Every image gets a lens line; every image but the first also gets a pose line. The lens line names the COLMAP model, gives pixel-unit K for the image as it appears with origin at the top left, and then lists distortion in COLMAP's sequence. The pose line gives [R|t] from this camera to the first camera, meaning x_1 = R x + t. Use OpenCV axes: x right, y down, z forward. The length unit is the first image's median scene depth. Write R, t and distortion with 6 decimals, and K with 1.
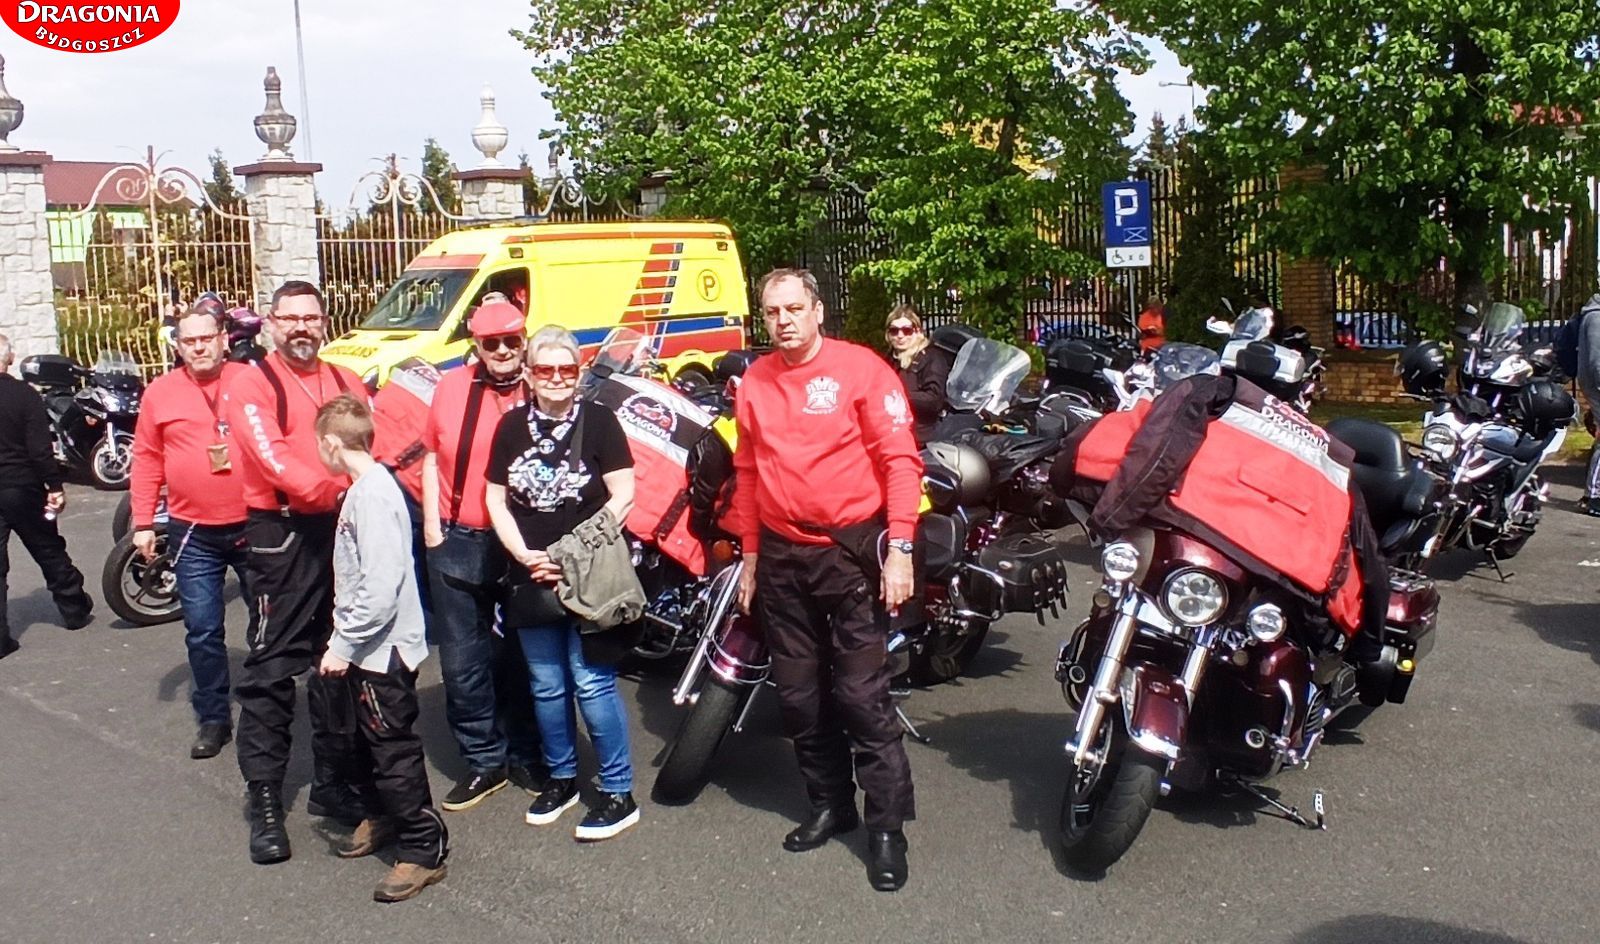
lens RADIAL K [[1468.8, 0, 822.0], [0, 1468.8, 410.0], [0, 0, 1]] dist [-0.067926, 0.004066]
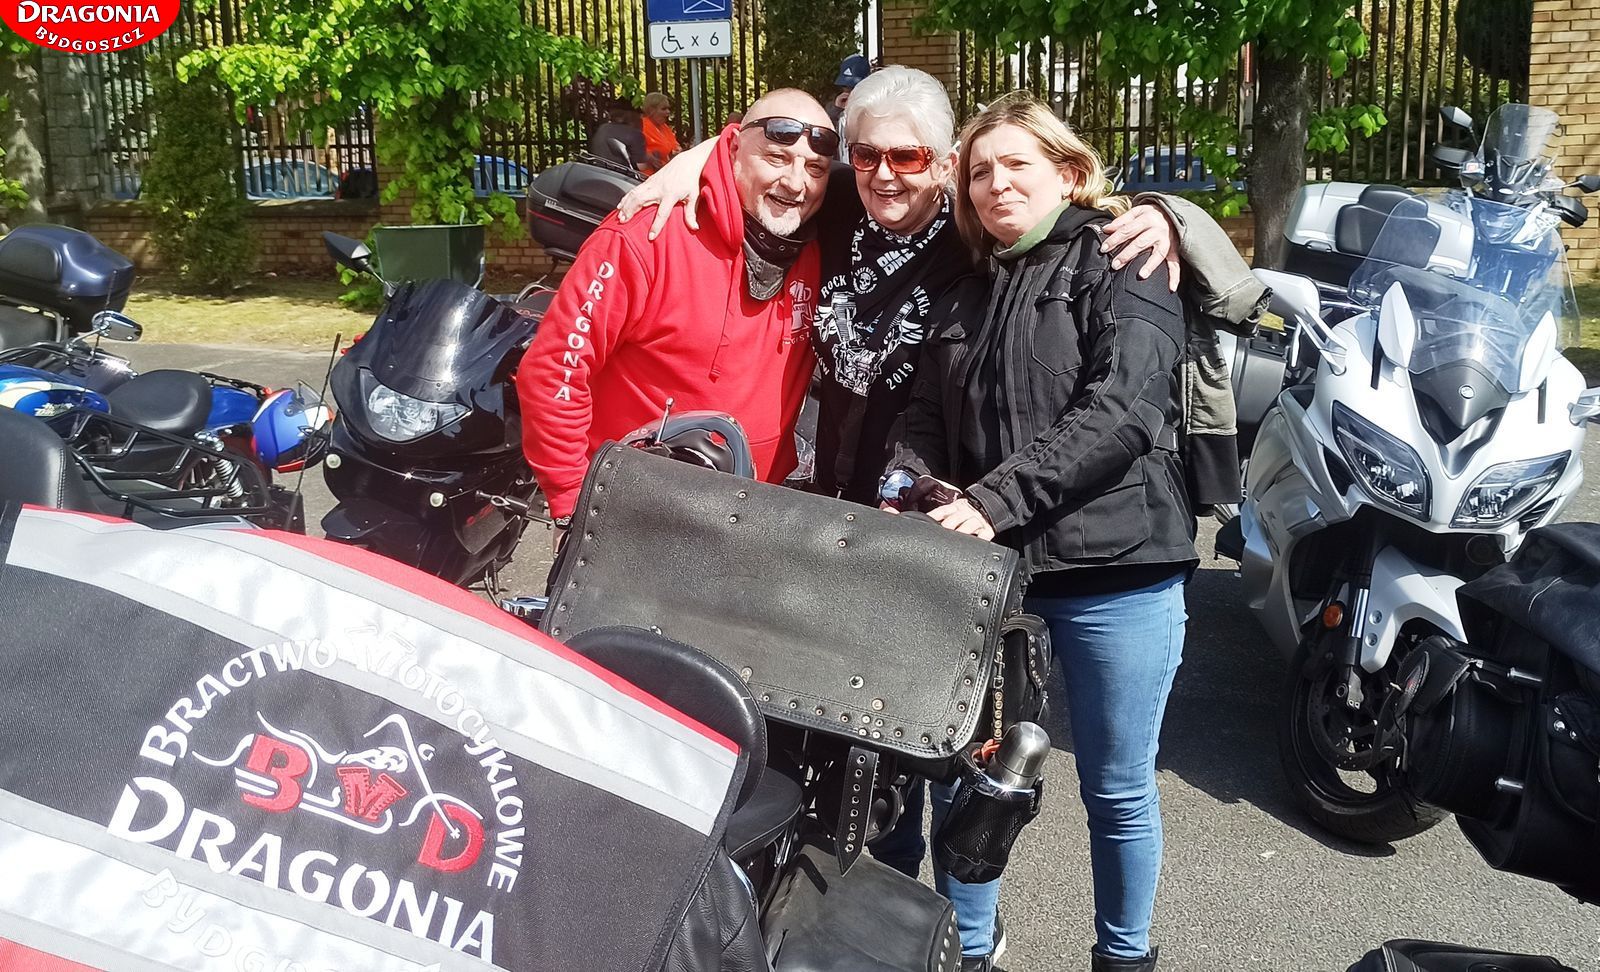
lens RADIAL K [[1861.1, 0, 714.5], [0, 1861.1, 391.9], [0, 0, 1]] dist [0.057763, -0.013909]
pose [[0.931291, -0.056959, 0.359795, -0.052830], [0.033657, 0.996929, 0.070705, -0.017268], [-0.362717, -0.053737, 0.930349, 0.295335]]
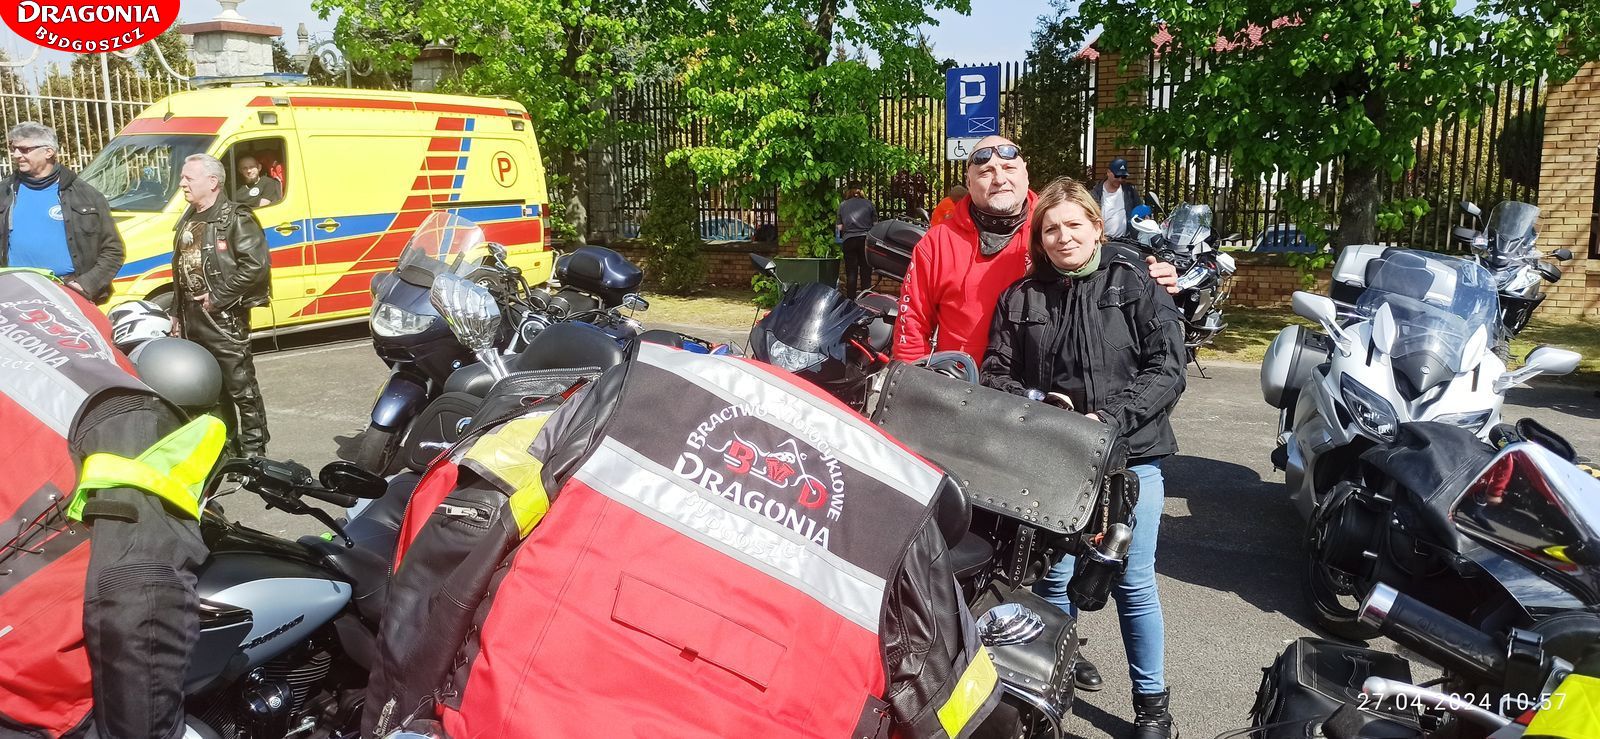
lens RADIAL K [[1182.8, 0, 796.3], [0, 1182.8, 356.0], [0, 0, 1]] dist [0.078559, -0.077470]
pose [[0.977464, -0.006277, 0.211010, -0.060205], [-0.005607, 0.998433, 0.055677, -0.013695], [-0.211029, -0.055606, 0.975897, 0.266066]]
